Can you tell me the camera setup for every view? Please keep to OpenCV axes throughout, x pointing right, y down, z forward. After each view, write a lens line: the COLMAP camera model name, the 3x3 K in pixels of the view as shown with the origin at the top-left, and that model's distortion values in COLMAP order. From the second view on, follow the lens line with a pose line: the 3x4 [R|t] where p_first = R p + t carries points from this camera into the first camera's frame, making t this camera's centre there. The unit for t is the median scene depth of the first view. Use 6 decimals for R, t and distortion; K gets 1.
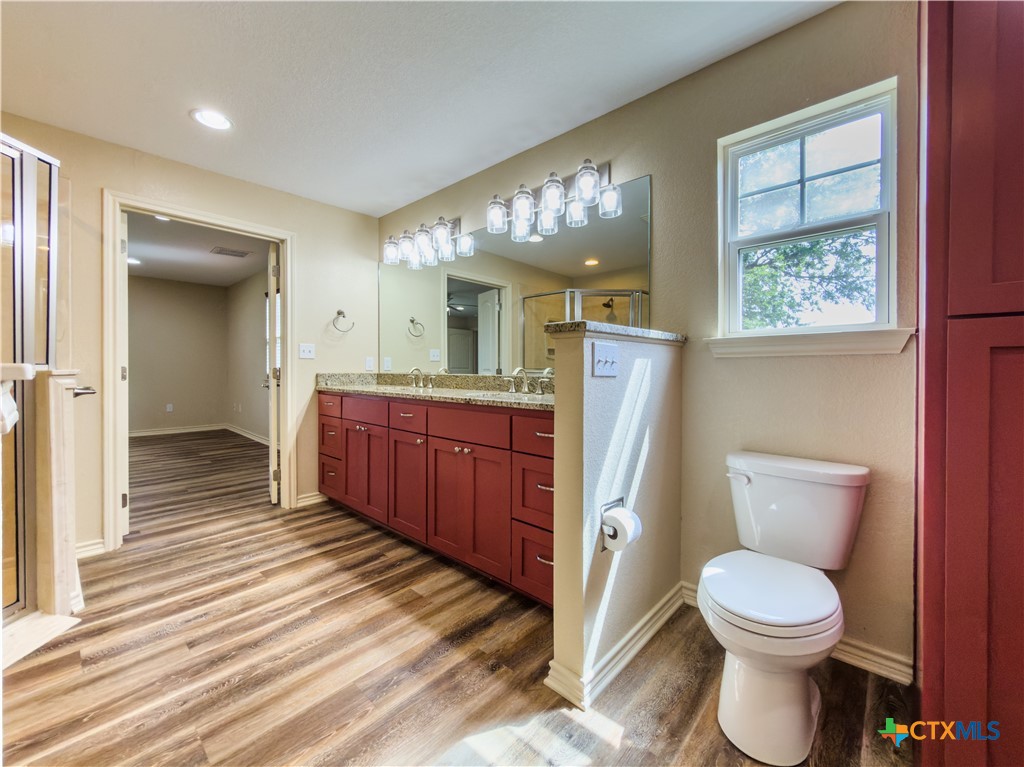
lens RADIAL K [[414.3, 0, 478.1], [0, 414.3, 368.6], [0, 0, 1]] dist [0.000142, 0.000104]
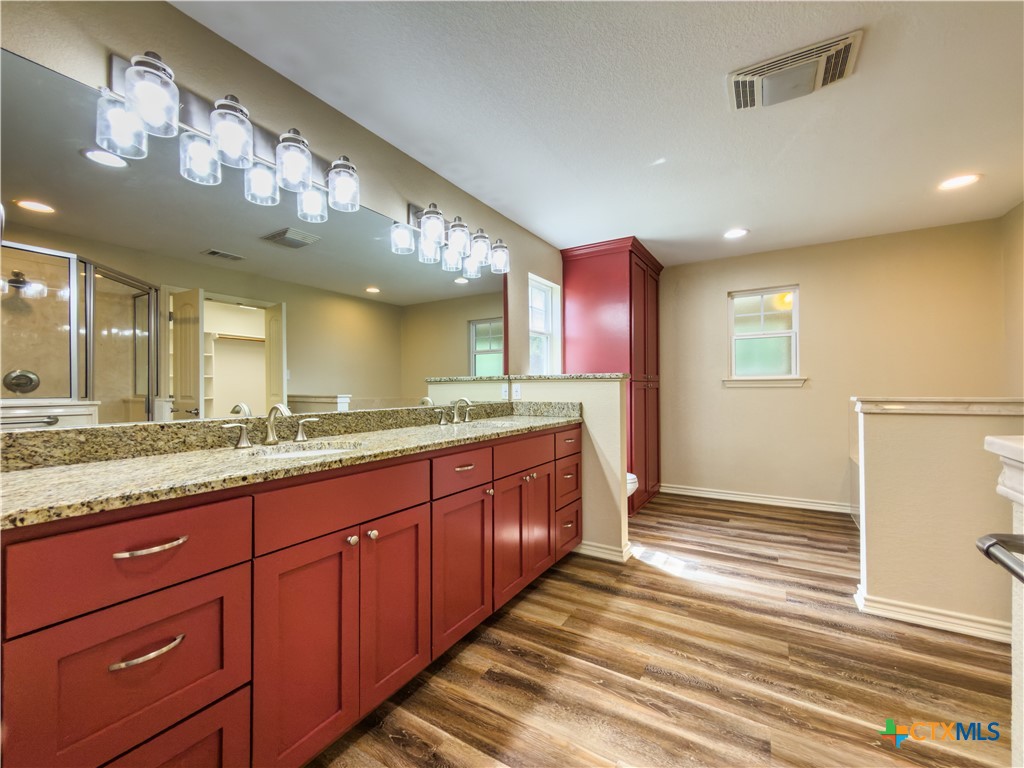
lens RADIAL K [[428.6, 0, 507.9], [0, 428.6, 376.3], [0, 0, 1]] dist [-0.001329, -0.000354]
pose [[-0.227005, 0.023274, 0.973615, -1.231174], [0.009375, 0.999720, -0.021712, -0.040469], [-0.973848, 0.004198, -0.227160, 1.465782]]
